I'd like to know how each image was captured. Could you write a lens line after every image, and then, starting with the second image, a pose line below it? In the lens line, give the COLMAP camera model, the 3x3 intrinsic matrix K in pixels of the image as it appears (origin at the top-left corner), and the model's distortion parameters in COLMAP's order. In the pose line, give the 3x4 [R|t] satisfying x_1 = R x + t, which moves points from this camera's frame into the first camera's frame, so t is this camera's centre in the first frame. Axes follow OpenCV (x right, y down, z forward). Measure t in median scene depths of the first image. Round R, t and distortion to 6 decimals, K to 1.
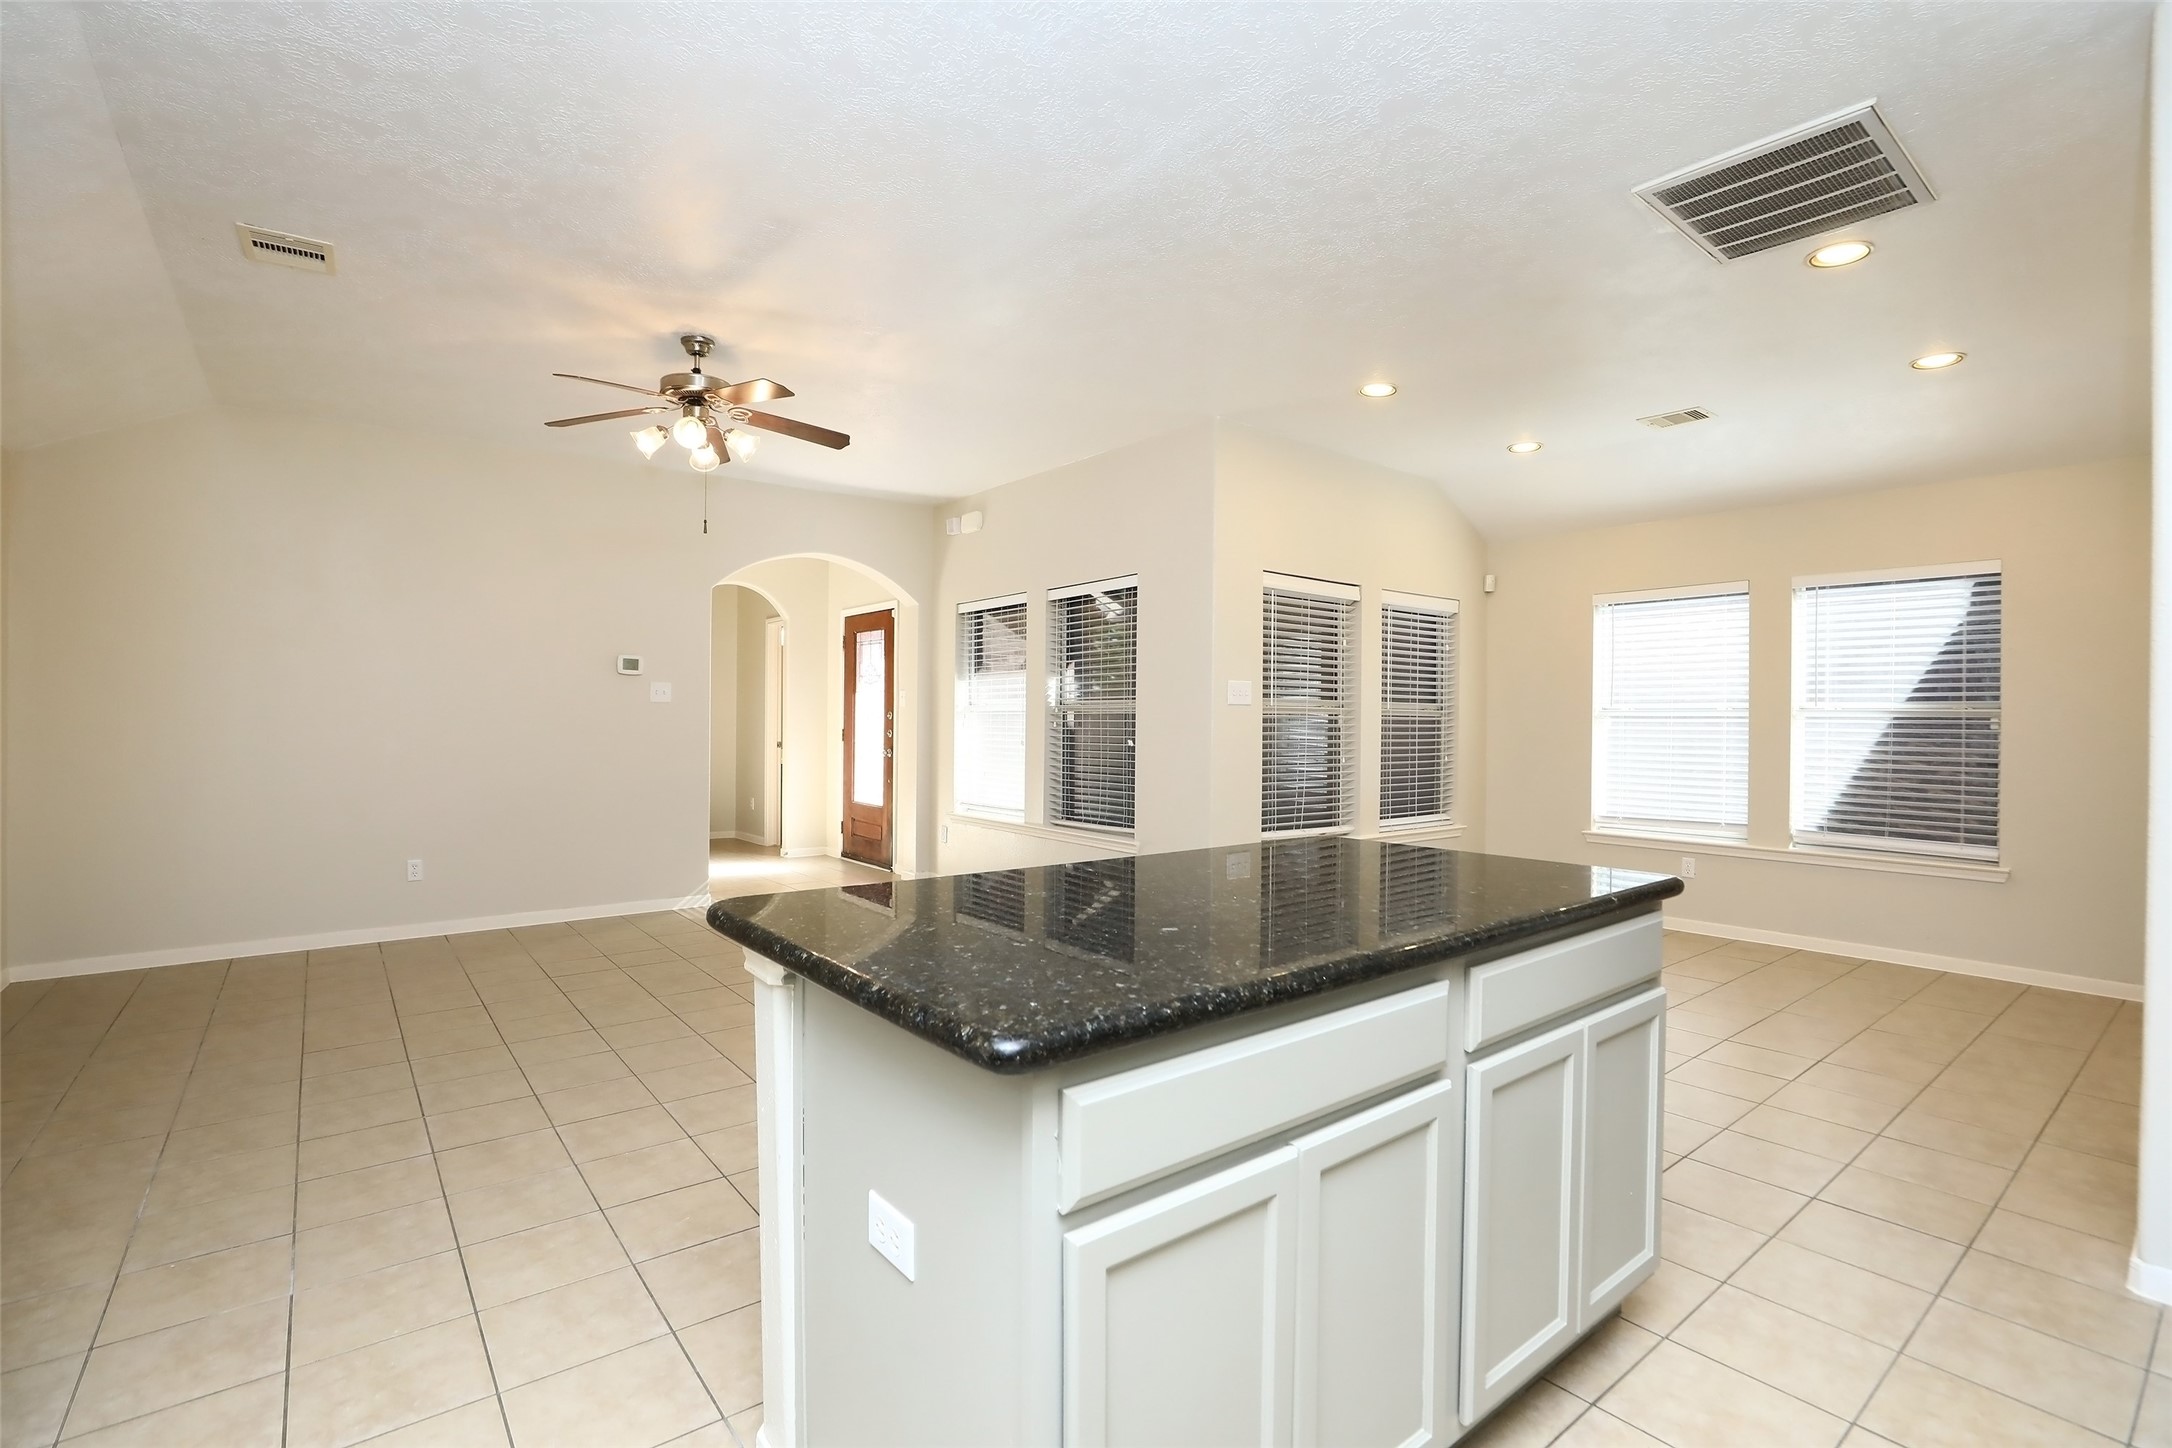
lens RADIAL K [[990.7, 0, 1079.2], [0, 990.7, 725.0], [0, 0, 1]] dist [-0.046163, 0.015028]
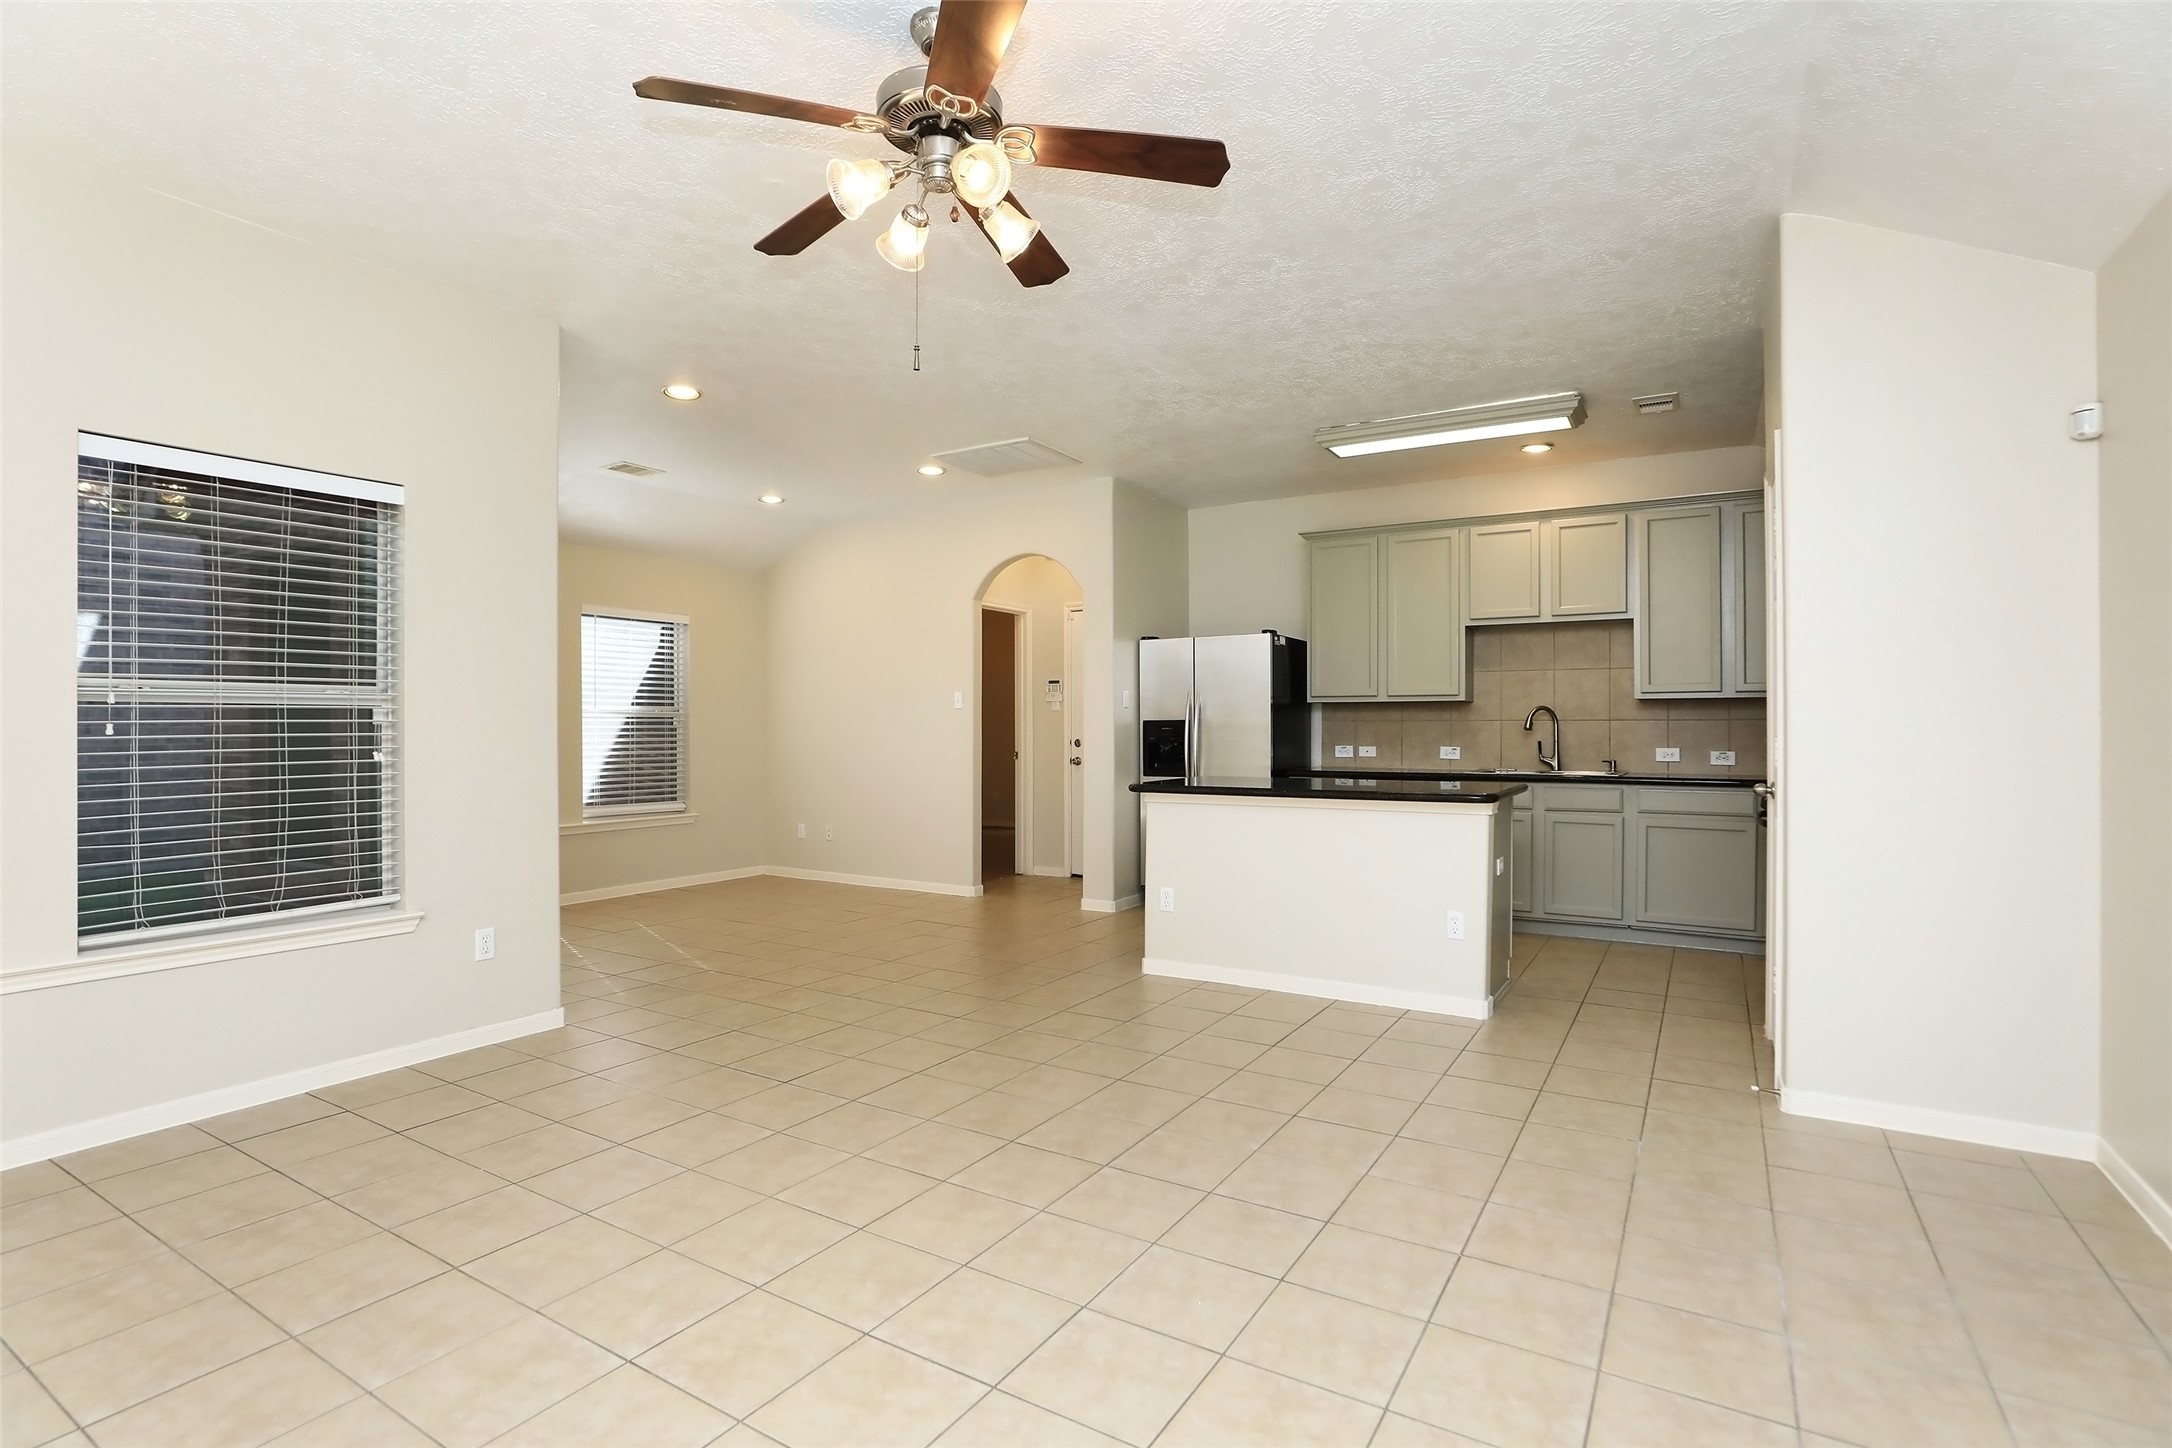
lens RADIAL K [[1042.0, 0, 1082.1], [0, 1042.0, 727.0], [0, 0, 1]] dist [-0.044368, 0.013904]
pose [[-0.345280, -0.006691, 0.938476, -0.671335], [0.006684, 0.999932, 0.009588, -0.003242], [-0.938476, 0.009583, -0.345212, 0.790559]]
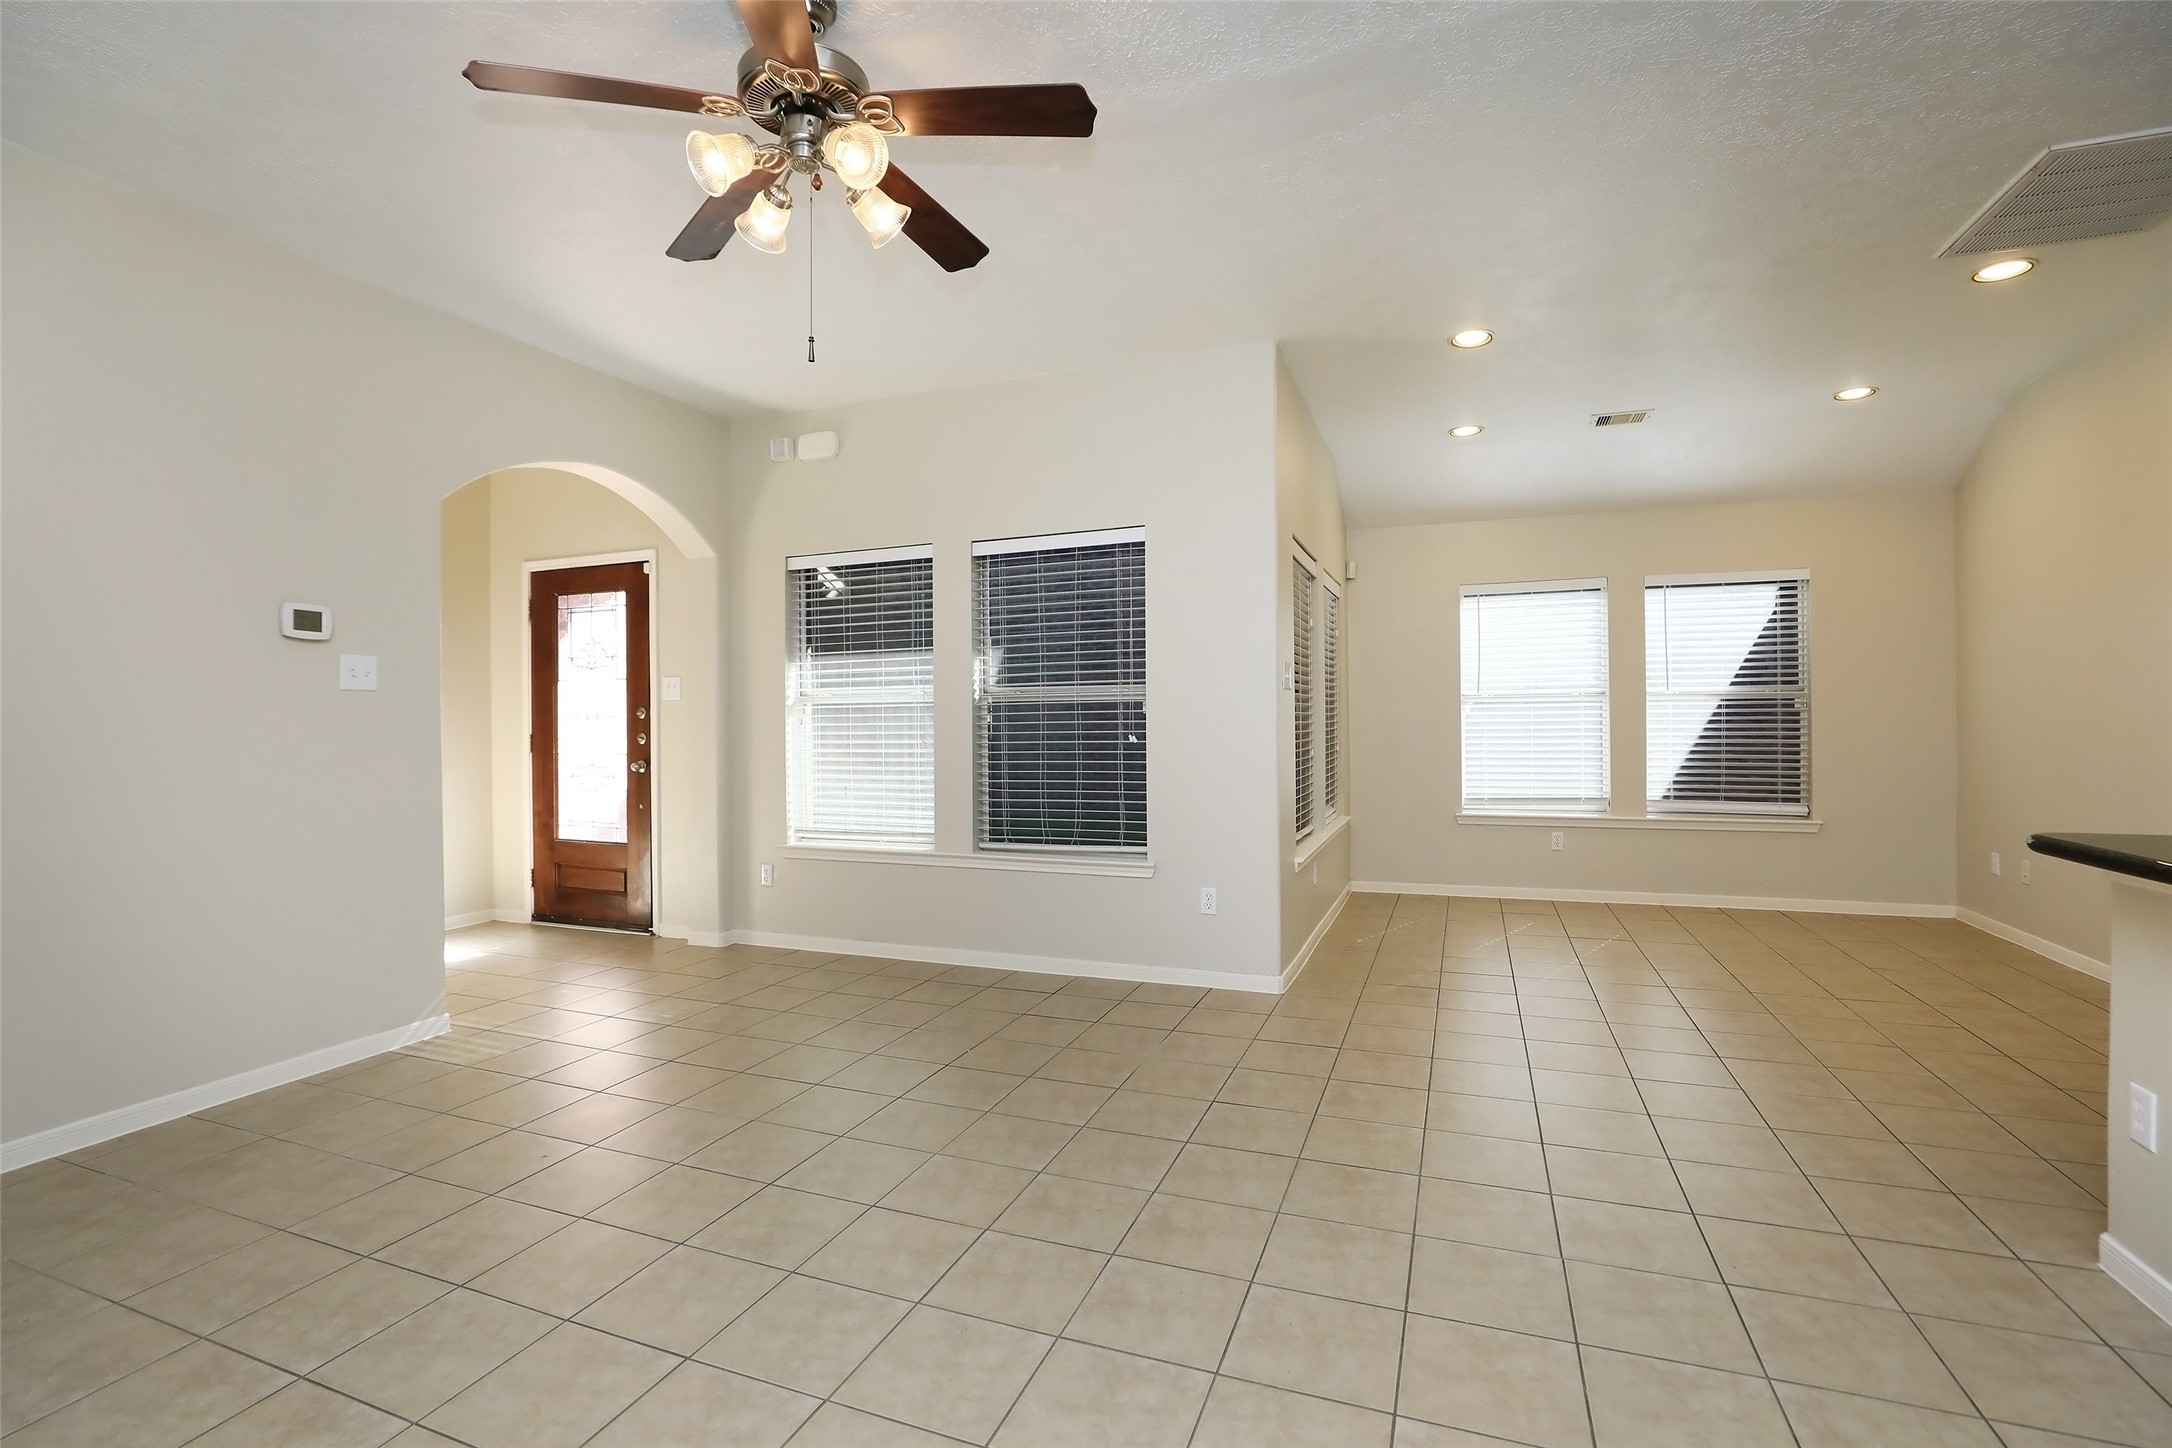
lens RADIAL K [[990.7, 0, 1079.2], [0, 990.7, 725.0], [0, 0, 1]] dist [-0.046163, 0.015028]
pose [[0.862893, -0.018907, 0.505033, -0.374602], [0.019583, 0.999800, 0.003971, 0.003007], [-0.505007, 0.006464, 0.863091, 0.328011]]
